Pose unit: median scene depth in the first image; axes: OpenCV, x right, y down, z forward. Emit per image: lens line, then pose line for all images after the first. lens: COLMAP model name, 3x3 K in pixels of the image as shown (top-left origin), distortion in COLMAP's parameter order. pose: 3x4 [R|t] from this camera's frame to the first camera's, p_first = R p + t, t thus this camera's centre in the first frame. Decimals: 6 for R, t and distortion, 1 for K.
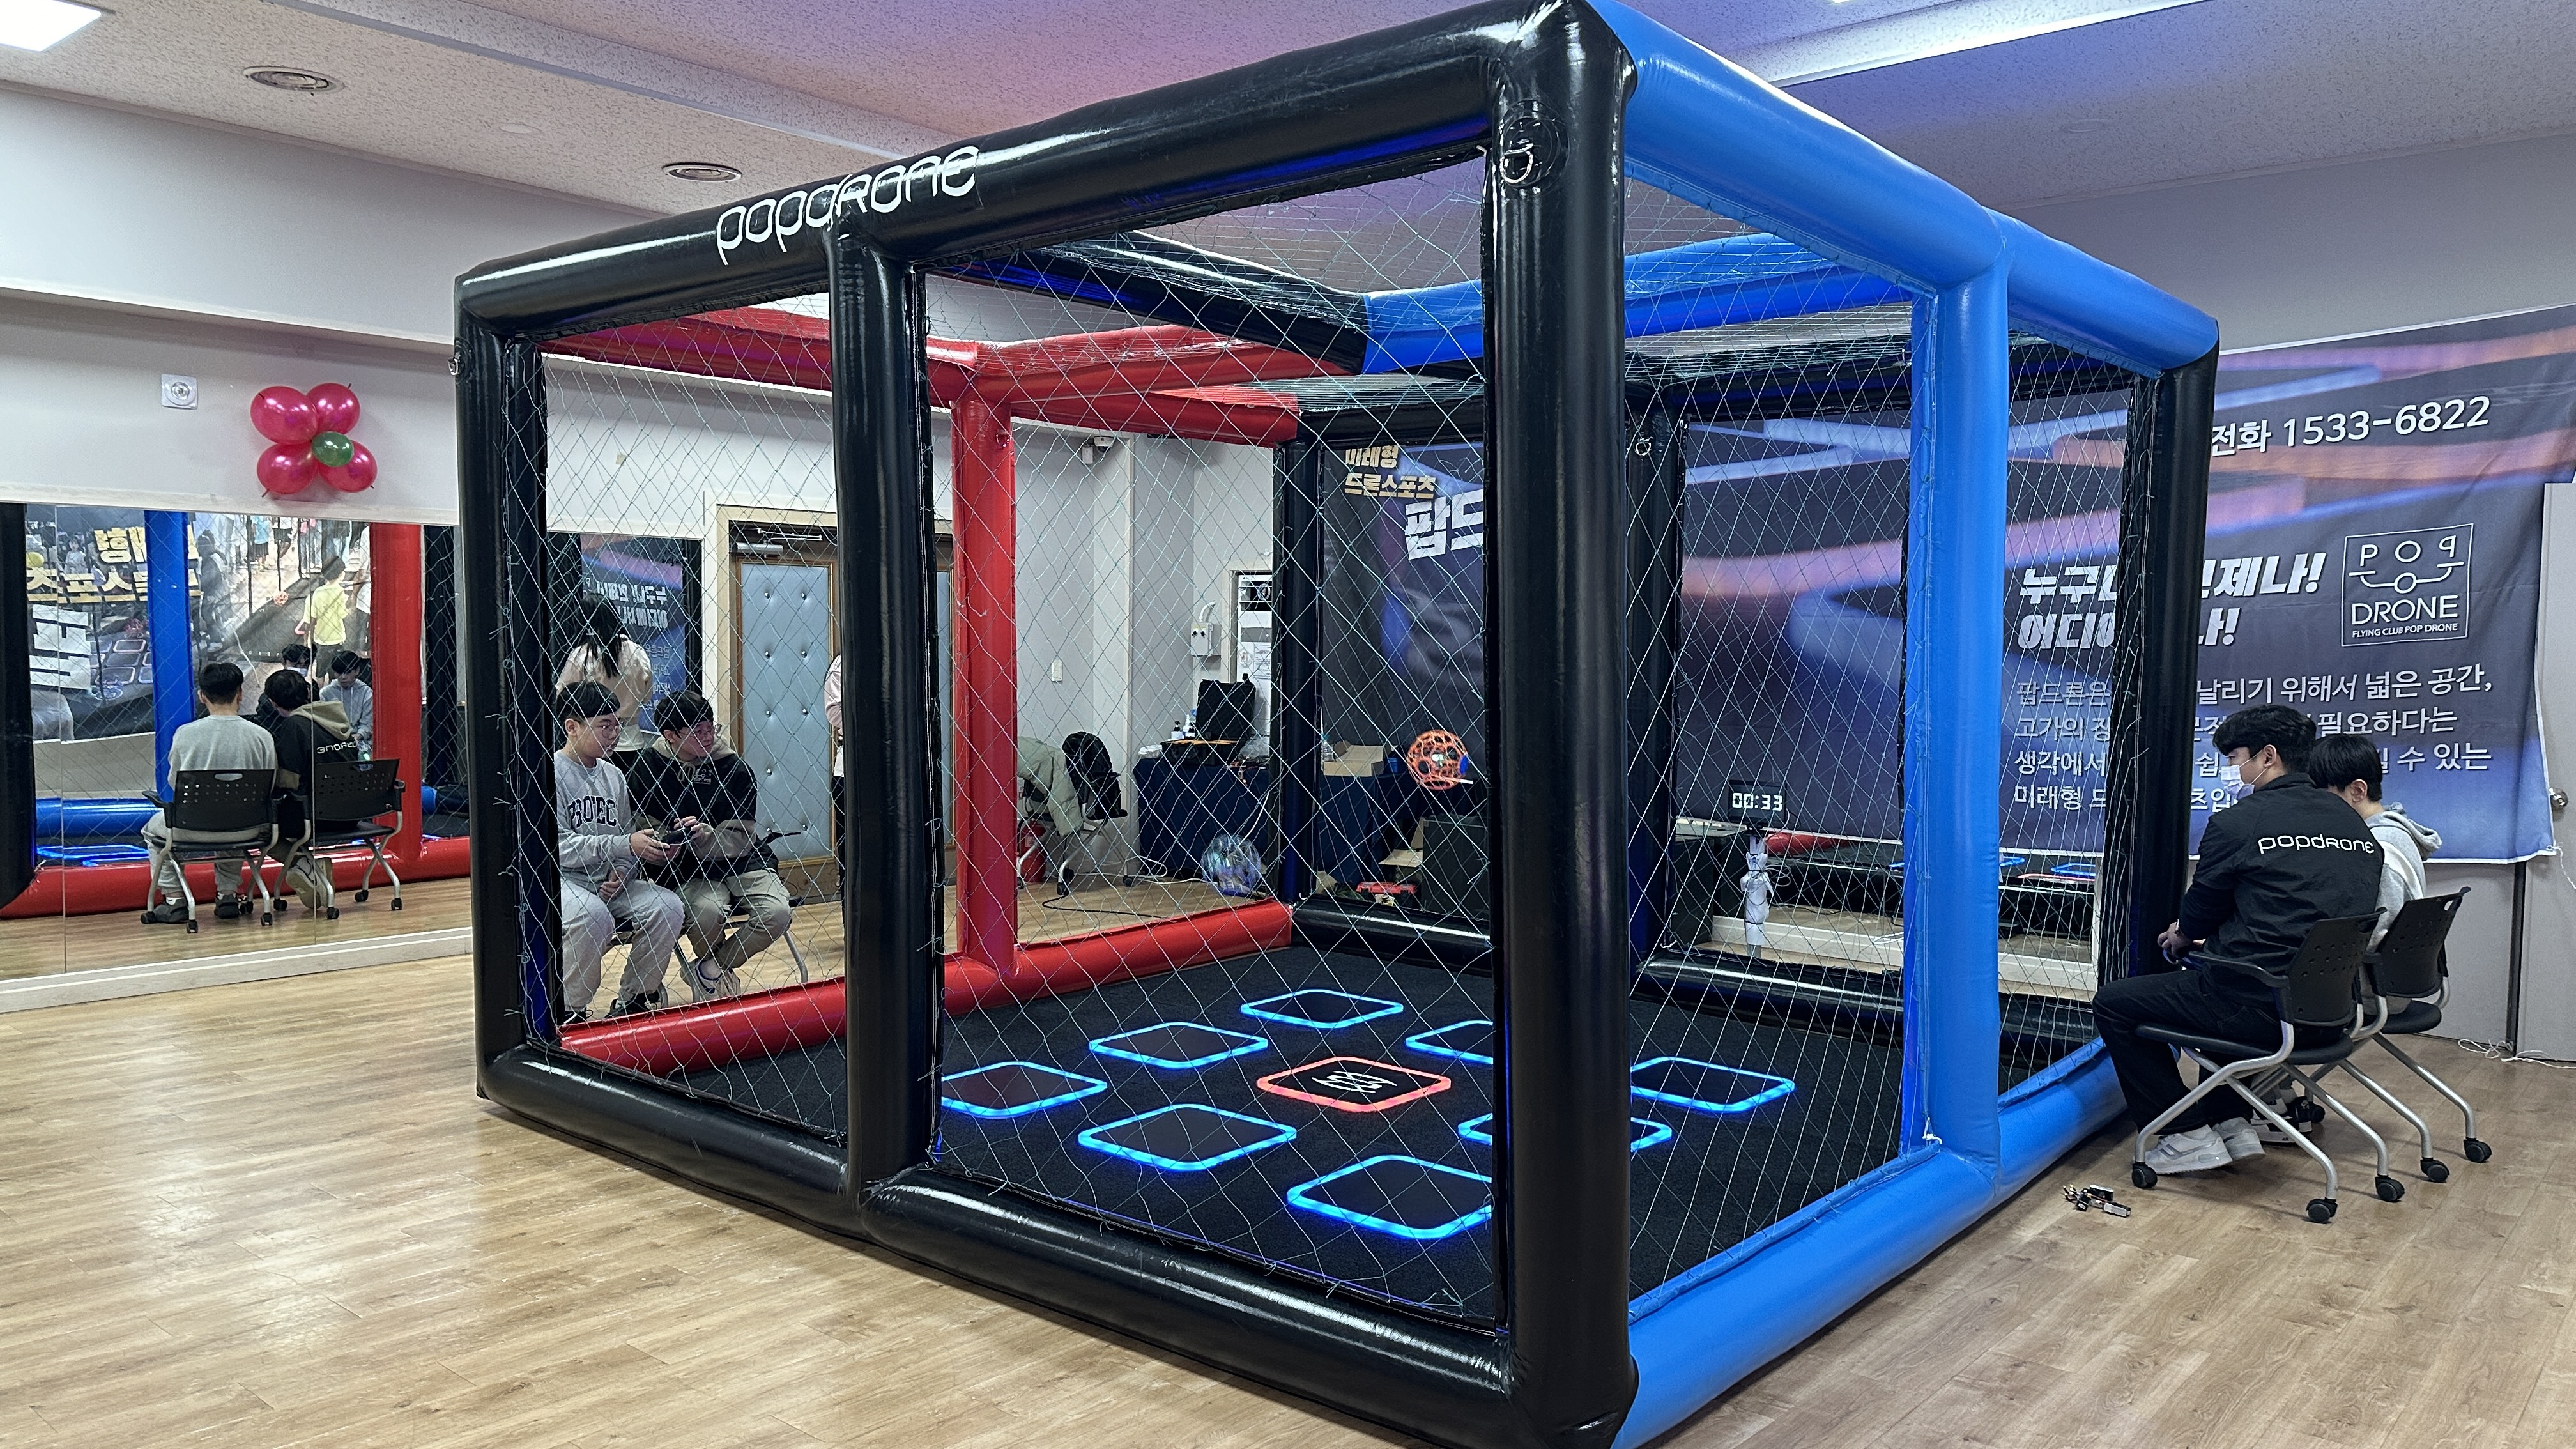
lens RADIAL K [[1774.0, 0, 1288.0], [0, 1774.0, 724.5], [0, 0, 1]] dist [0.126658, 0.000052]
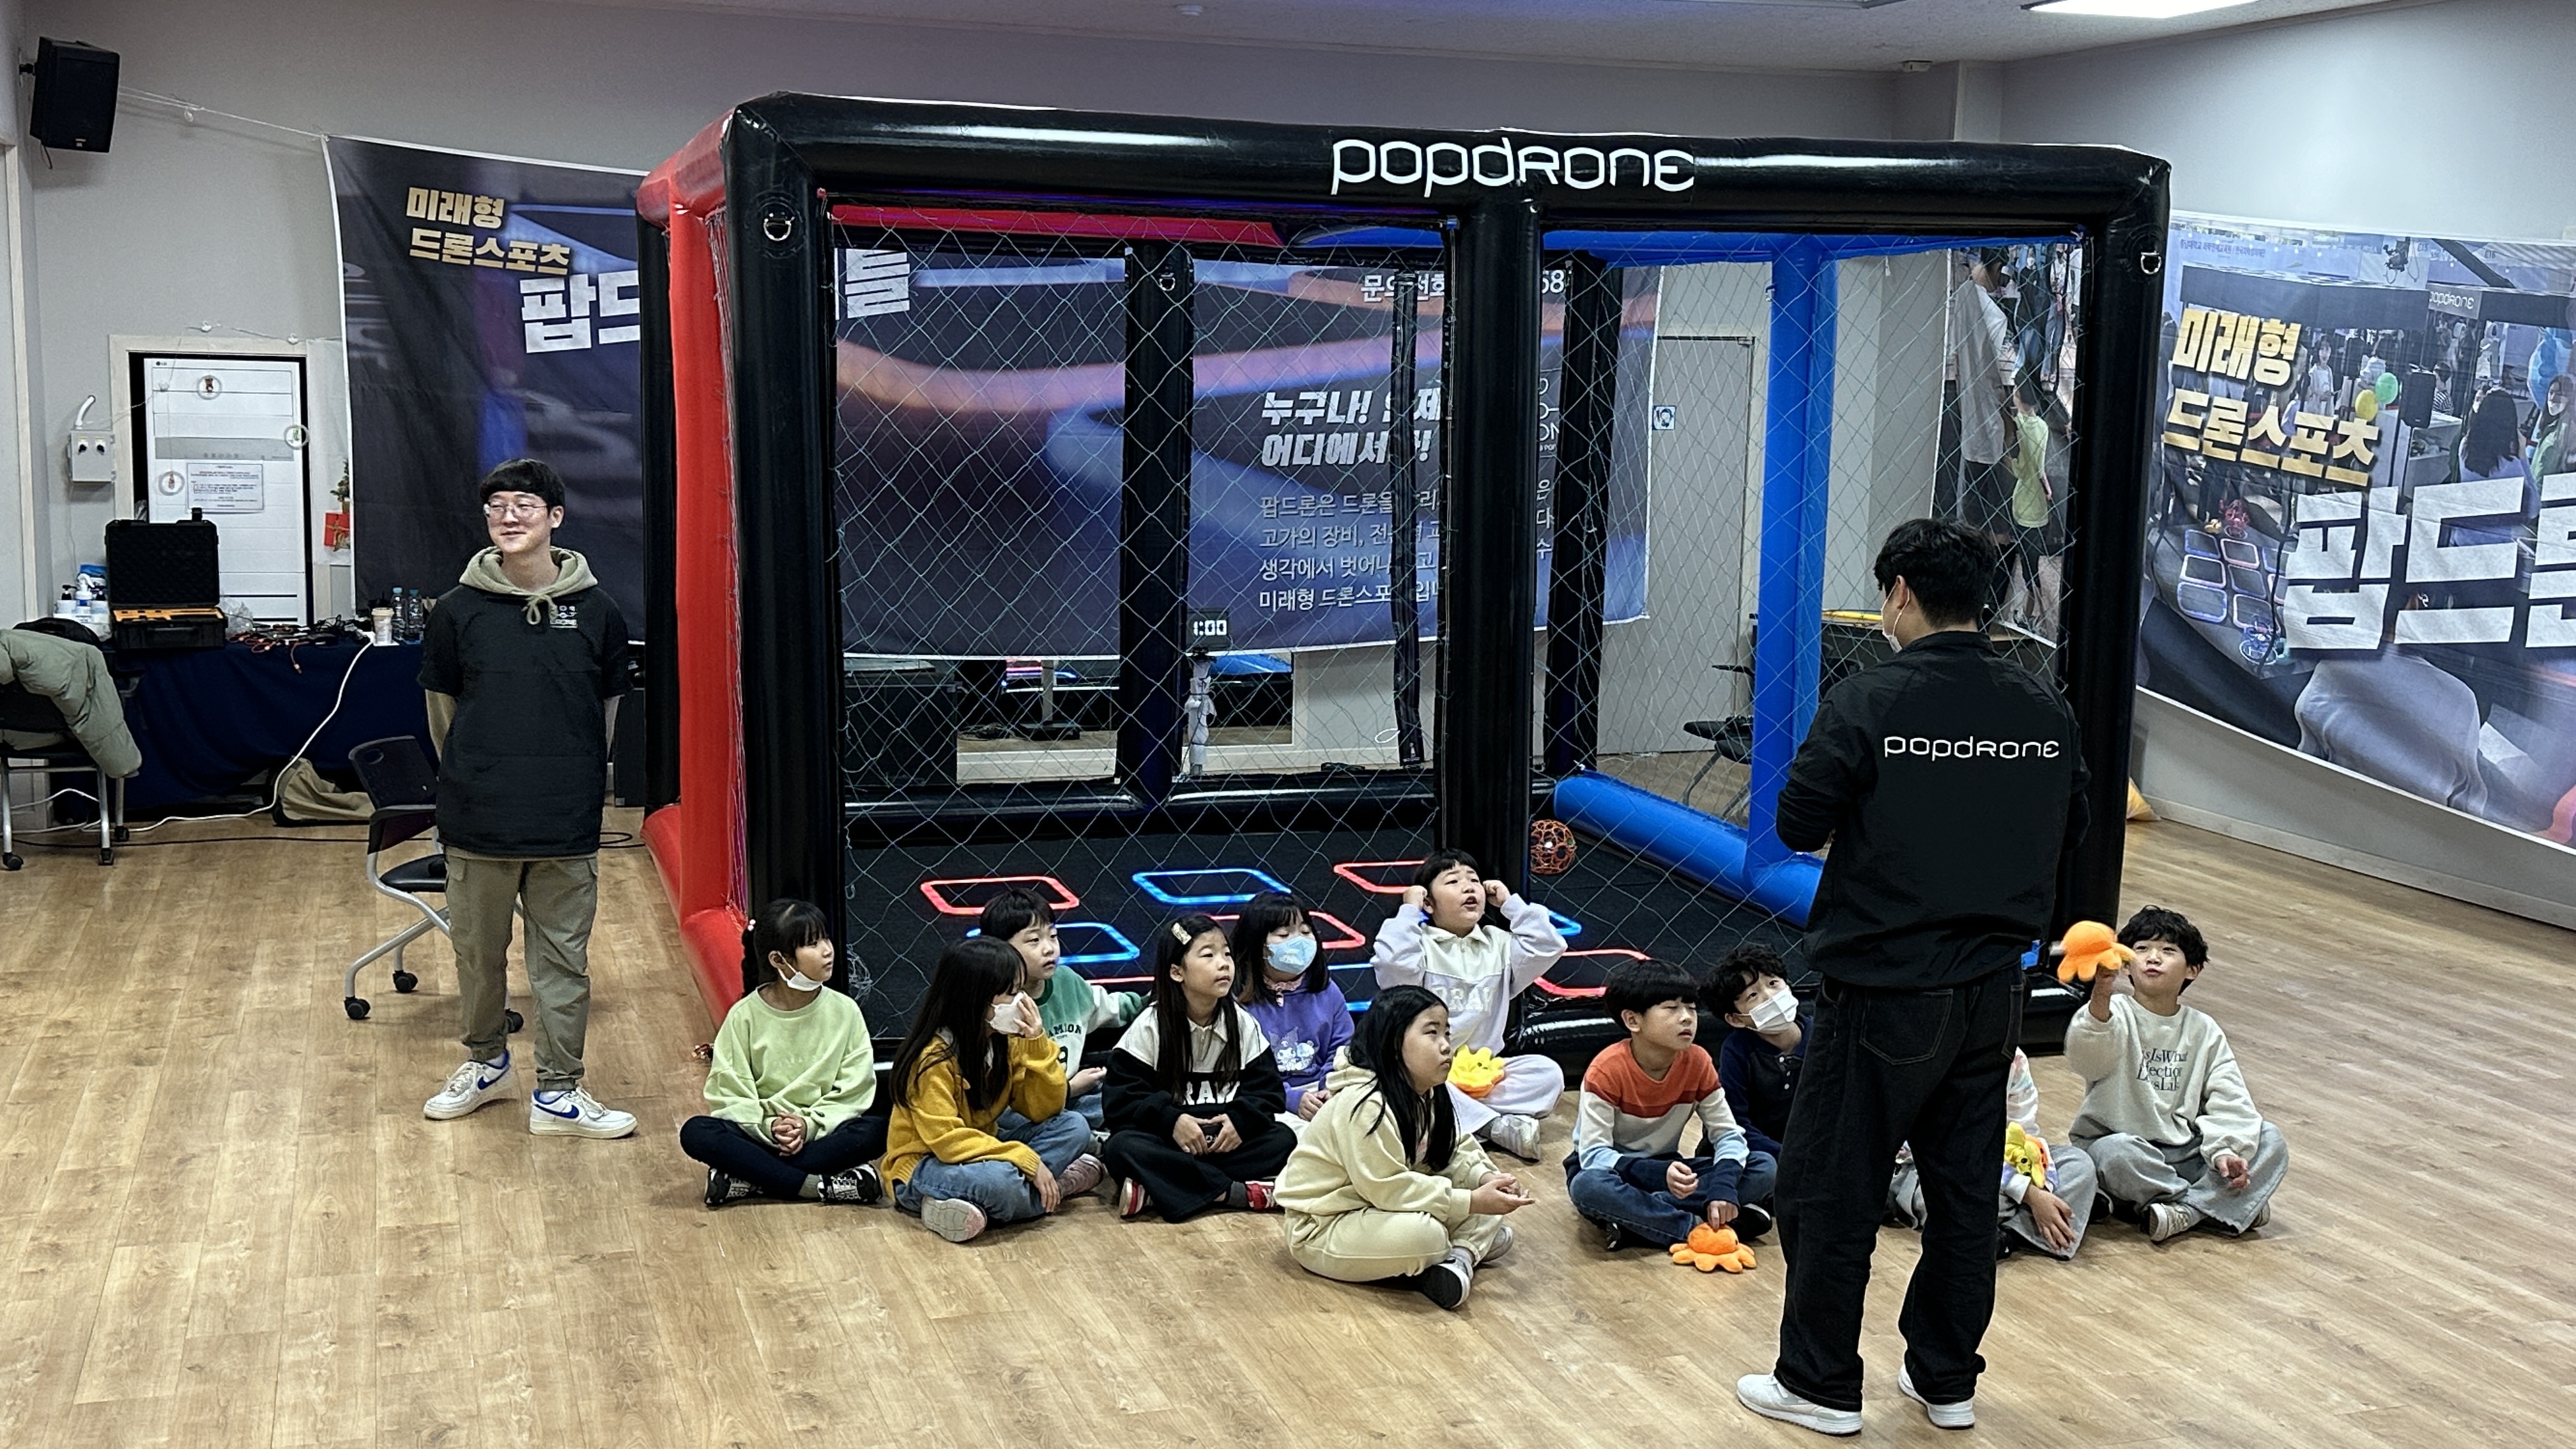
lens RADIAL K [[2836.2, 0, 1288.0], [0, 2836.2, 724.5], [0, 0, 1]] dist [0.176749, -0.003316]
pose [[0.522506, -0.115869, 0.844726, -0.968387], [0.033519, 0.992749, 0.115439, -0.077775], [-0.851976, -0.032003, 0.522601, 0.083589]]
